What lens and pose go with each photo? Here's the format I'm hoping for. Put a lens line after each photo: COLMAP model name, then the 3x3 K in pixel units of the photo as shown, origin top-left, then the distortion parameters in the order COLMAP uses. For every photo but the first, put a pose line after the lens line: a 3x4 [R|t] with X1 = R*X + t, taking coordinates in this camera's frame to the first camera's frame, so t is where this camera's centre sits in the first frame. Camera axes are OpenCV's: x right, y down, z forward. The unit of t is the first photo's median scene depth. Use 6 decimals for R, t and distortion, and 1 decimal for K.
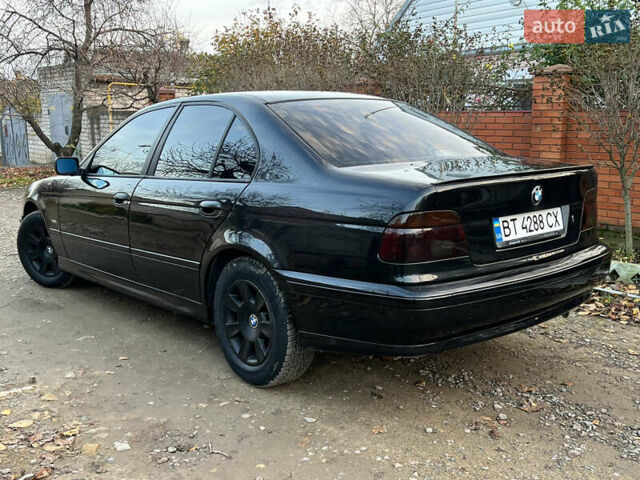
lens RADIAL K [[757.5, 0, 325.6], [0, 757.5, 244.8], [0, 0, 1]] dist [0.115597, 0.000000]
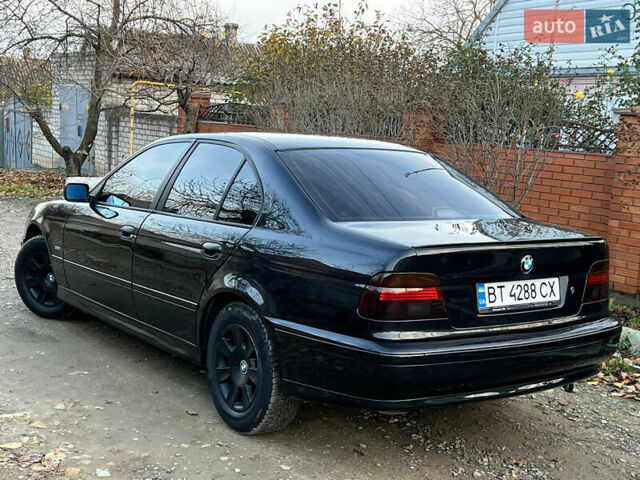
lens RADIAL K [[1009.1, 0, 318.9], [0, 1009.1, 240.1], [0, 0, 1]] dist [0.201370, 0.000000]
pose [[0.993606, 0.074049, -0.085226, 0.100472], [-0.078092, 0.995924, -0.045123, -0.012769], [0.081537, 0.051490, 0.995339, -0.314321]]
